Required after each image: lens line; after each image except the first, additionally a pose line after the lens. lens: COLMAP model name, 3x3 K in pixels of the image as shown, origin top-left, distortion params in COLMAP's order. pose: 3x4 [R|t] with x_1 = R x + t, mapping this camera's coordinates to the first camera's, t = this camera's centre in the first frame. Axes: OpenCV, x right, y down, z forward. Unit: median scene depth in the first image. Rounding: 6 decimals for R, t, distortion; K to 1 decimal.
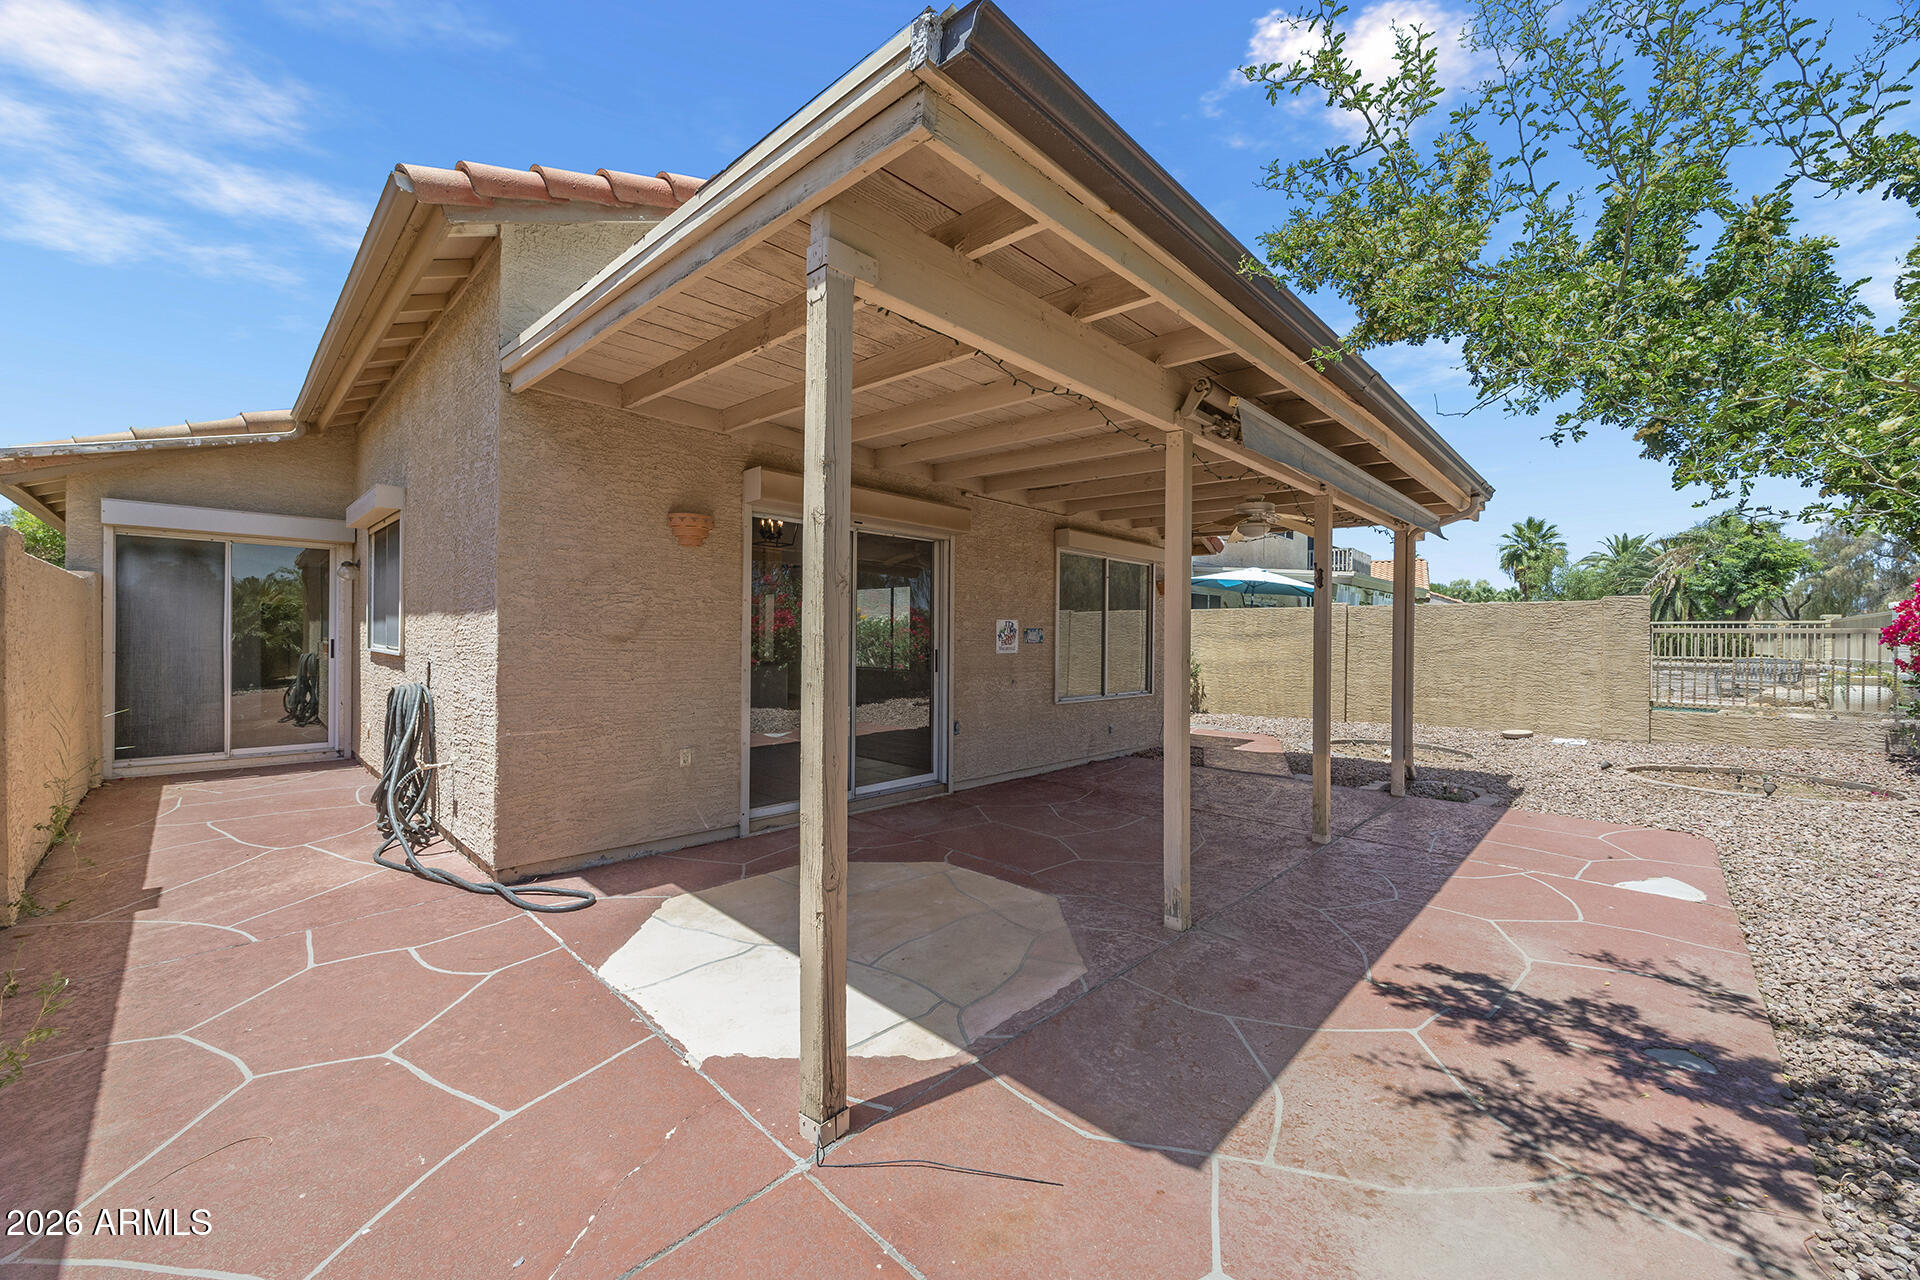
lens RADIAL K [[728.6, 0, 961.5], [0, 728.6, 637.5], [0, 0, 1]] dist [-0.002747, 0.000134]
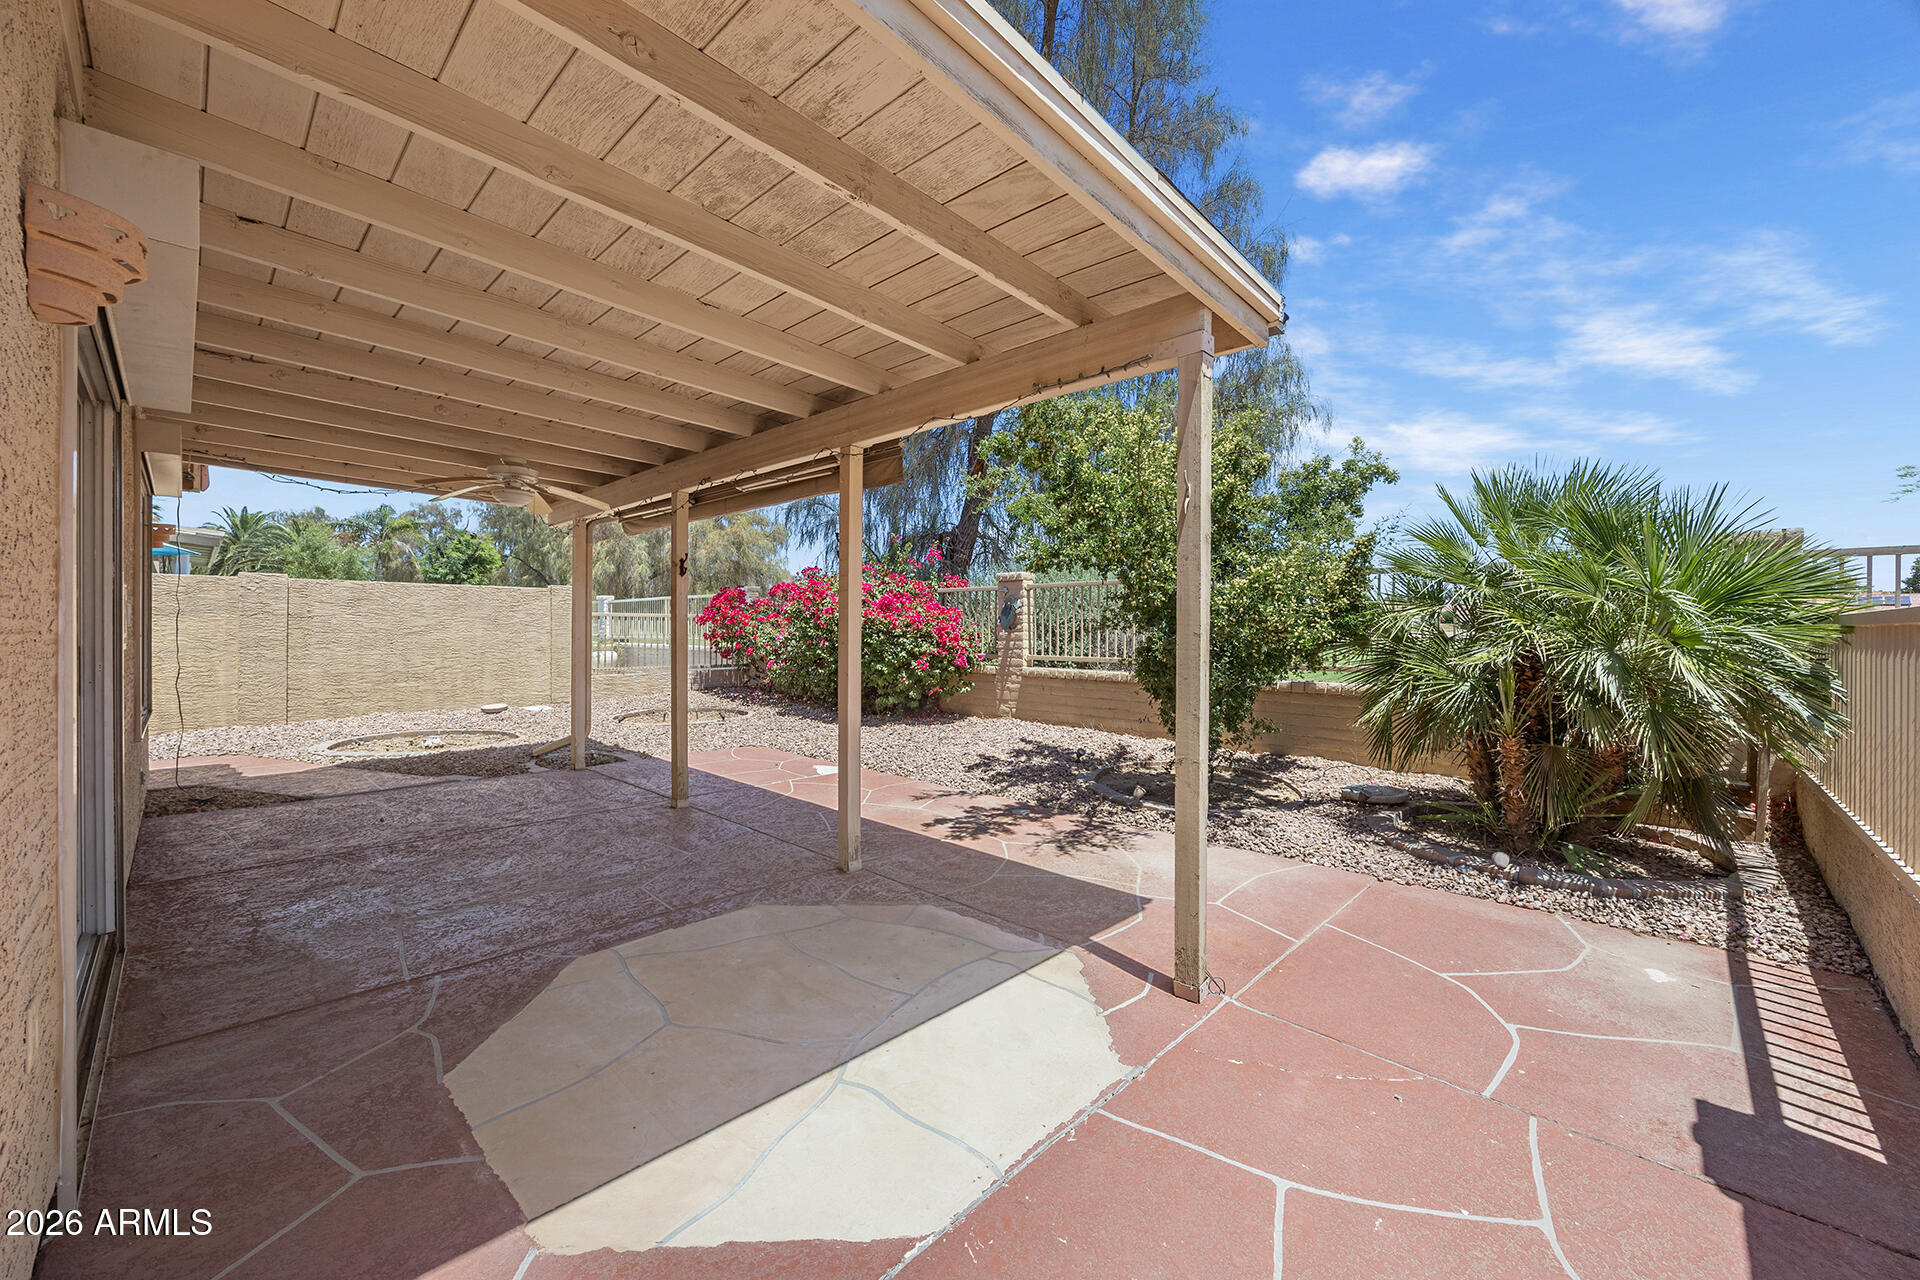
lens RADIAL K [[732.3, 0, 967.2], [0, 732.3, 630.6], [0, 0, 1]] dist [-0.003628, 0.000398]
pose [[-0.006806, -0.014241, 0.999875, -1.025794], [-0.005667, 0.999883, 0.014202, -0.006569], [-0.999961, -0.005569, -0.006886, 0.957642]]
